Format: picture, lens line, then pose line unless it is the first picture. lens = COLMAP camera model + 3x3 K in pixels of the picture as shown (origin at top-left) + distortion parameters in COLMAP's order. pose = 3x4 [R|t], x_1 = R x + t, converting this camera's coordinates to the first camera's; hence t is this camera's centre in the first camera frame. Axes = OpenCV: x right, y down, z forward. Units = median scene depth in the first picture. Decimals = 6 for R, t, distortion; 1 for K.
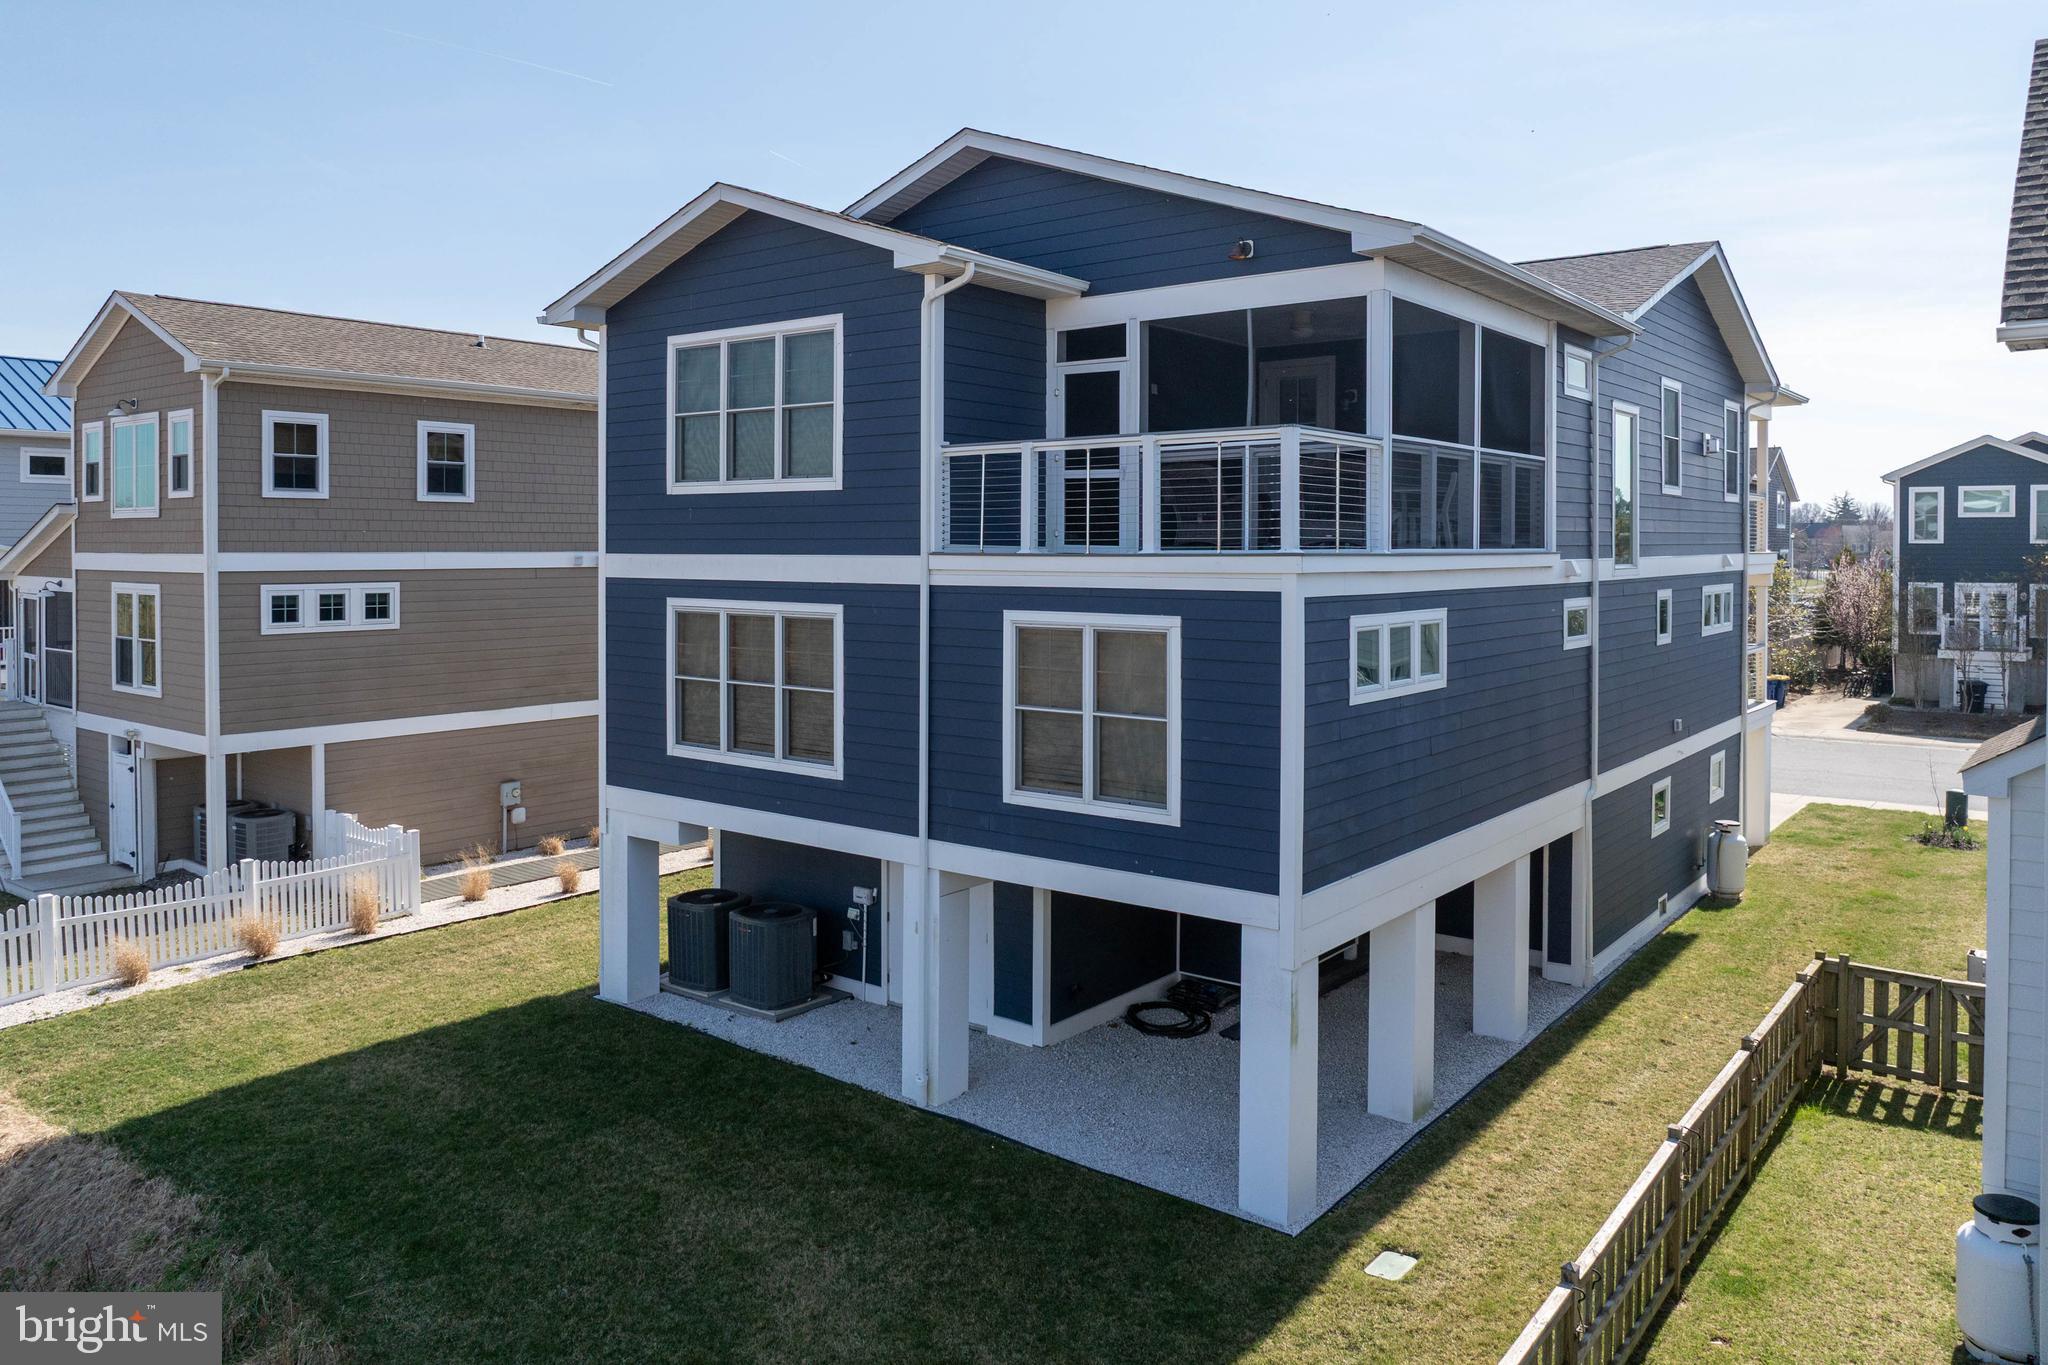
lens RADIAL K [[1456.8, 0, 1015.3], [0, 1456.8, 555.9], [0, 0, 1]] dist [-0.037171, -0.001907]
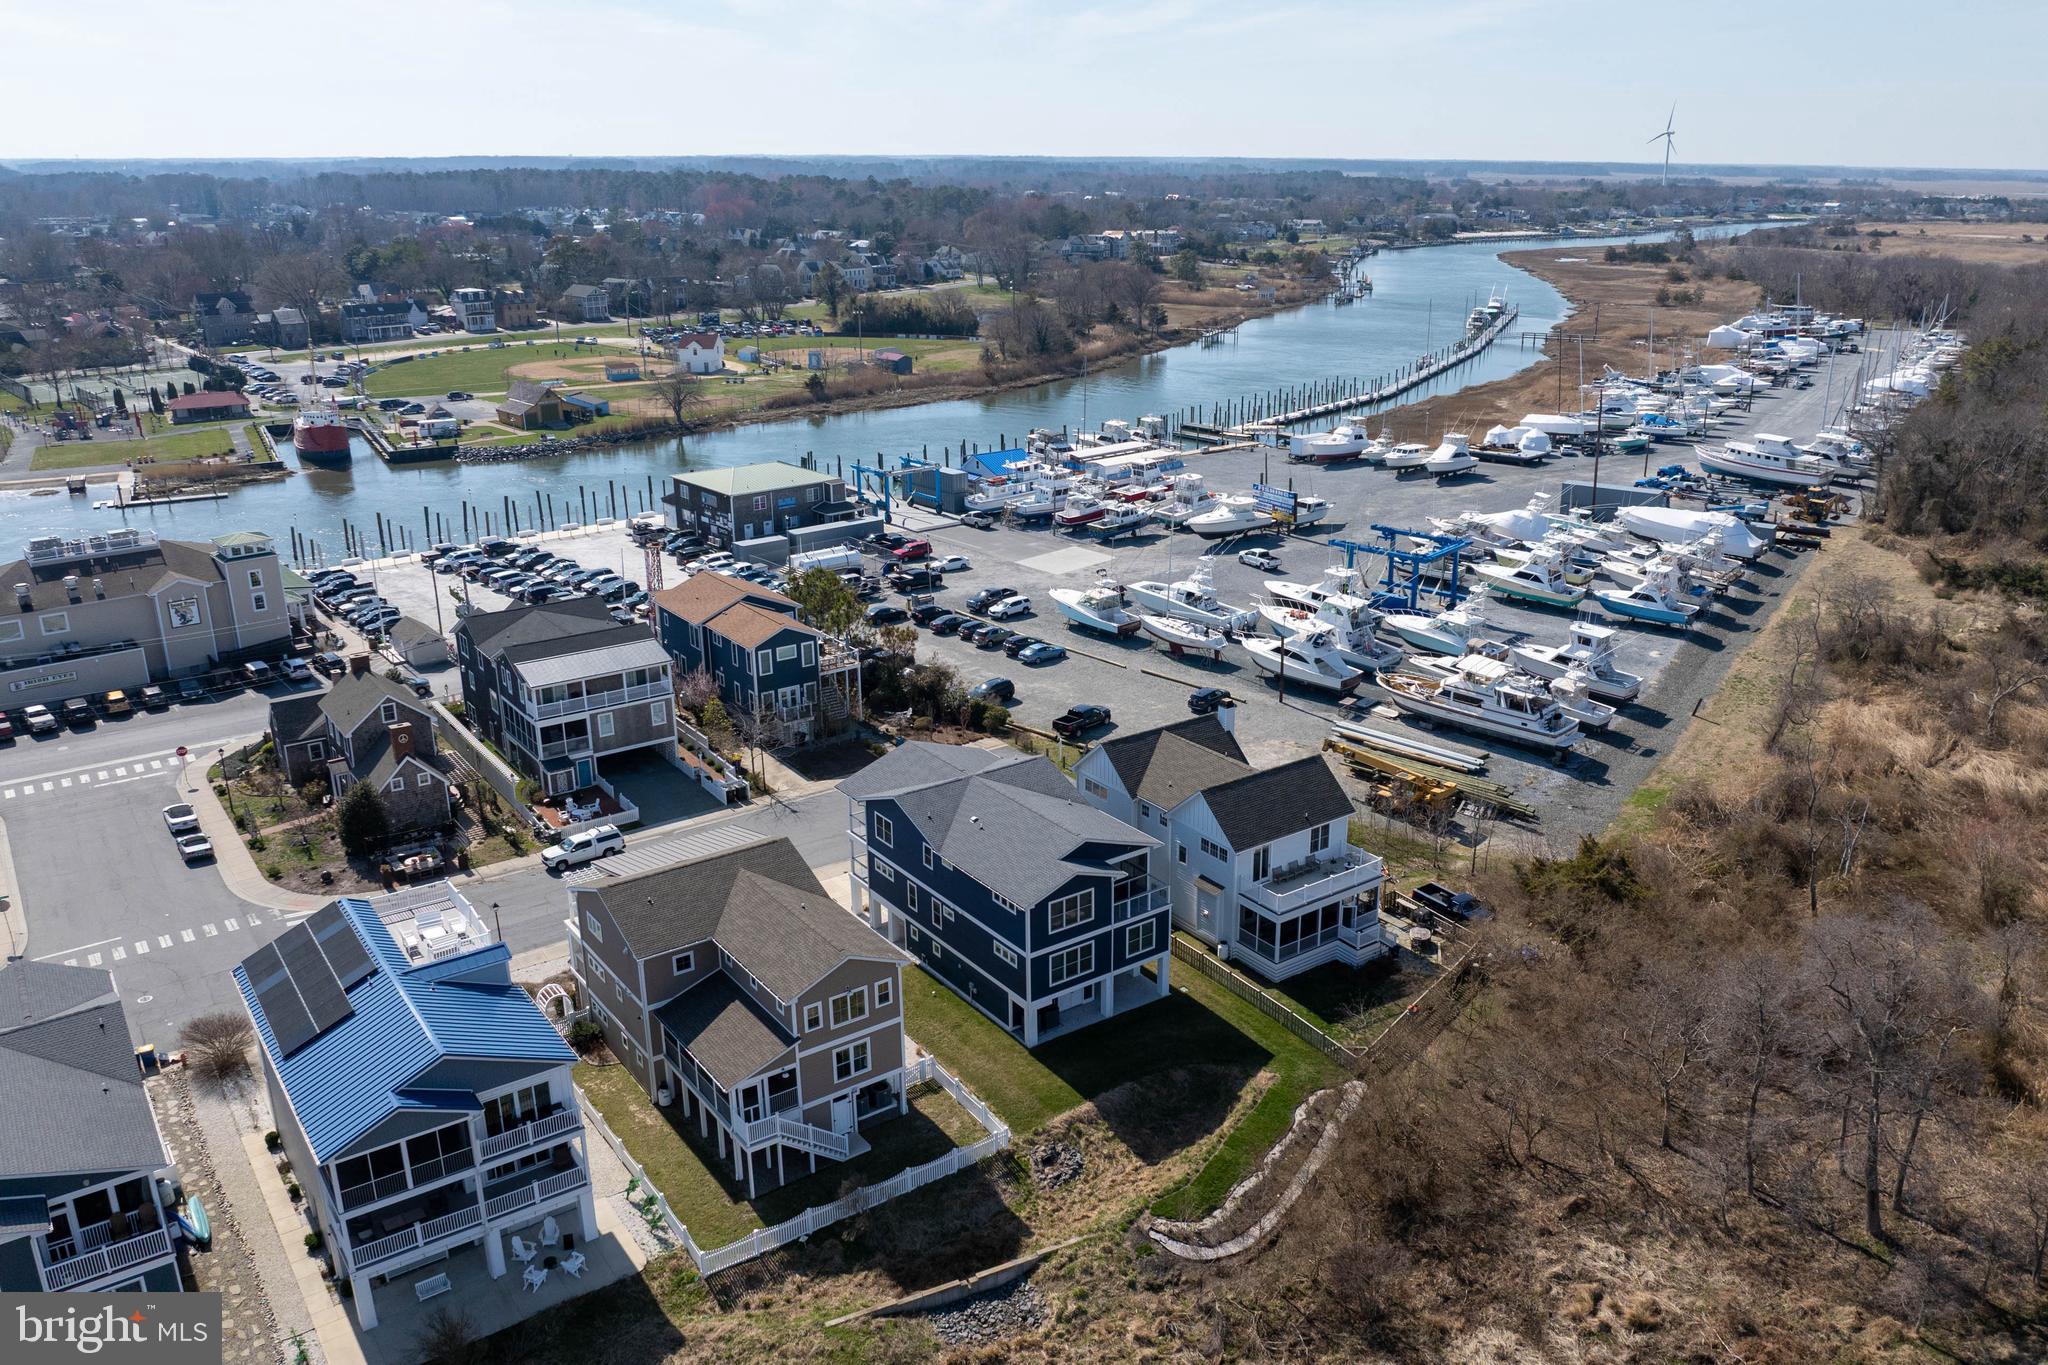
lens RADIAL K [[1555.1, 0, 1119.3], [0, 1555.1, 689.8], [0, 0, 1]] dist [-0.033398, -0.005103]
pose [[0.243972, -0.313196, 0.917816, -4.728449], [0.002594, 0.946622, 0.322336, -2.499573], [-0.969779, -0.076260, 0.231762, -0.264198]]
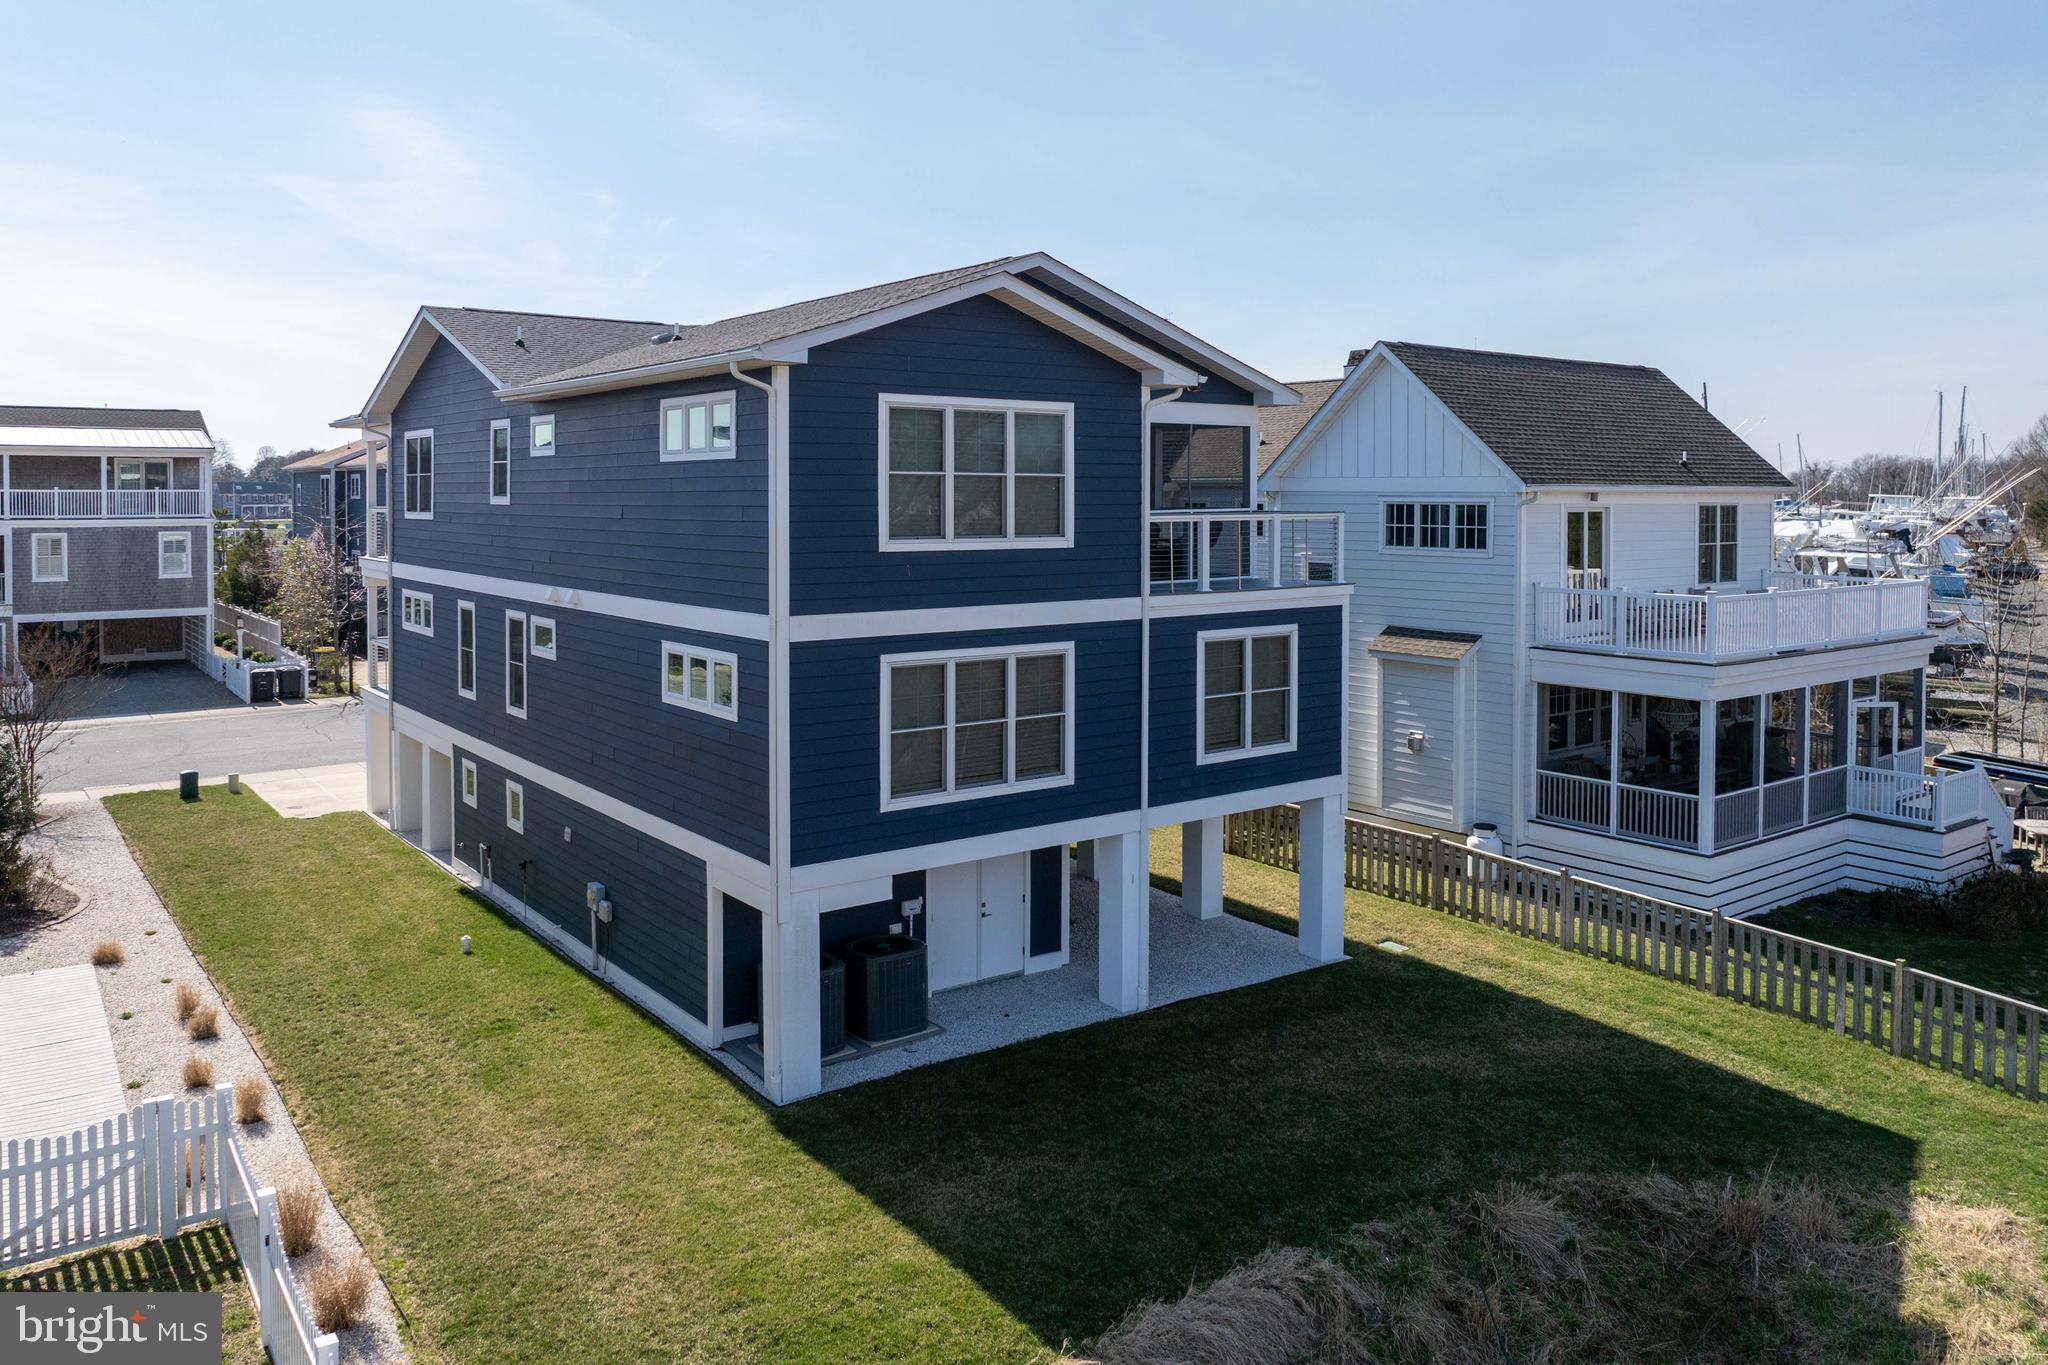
lens RADIAL K [[1503.1, 0, 1029.4], [0, 1503.1, 520.5], [0, 0, 1]] dist [-0.034324, -0.004986]
pose [[0.258138, -0.018202, 0.965937, -1.336054], [0.007565, 0.999830, 0.016819, -0.088704], [-0.966079, 0.002966, 0.258231, 0.702979]]
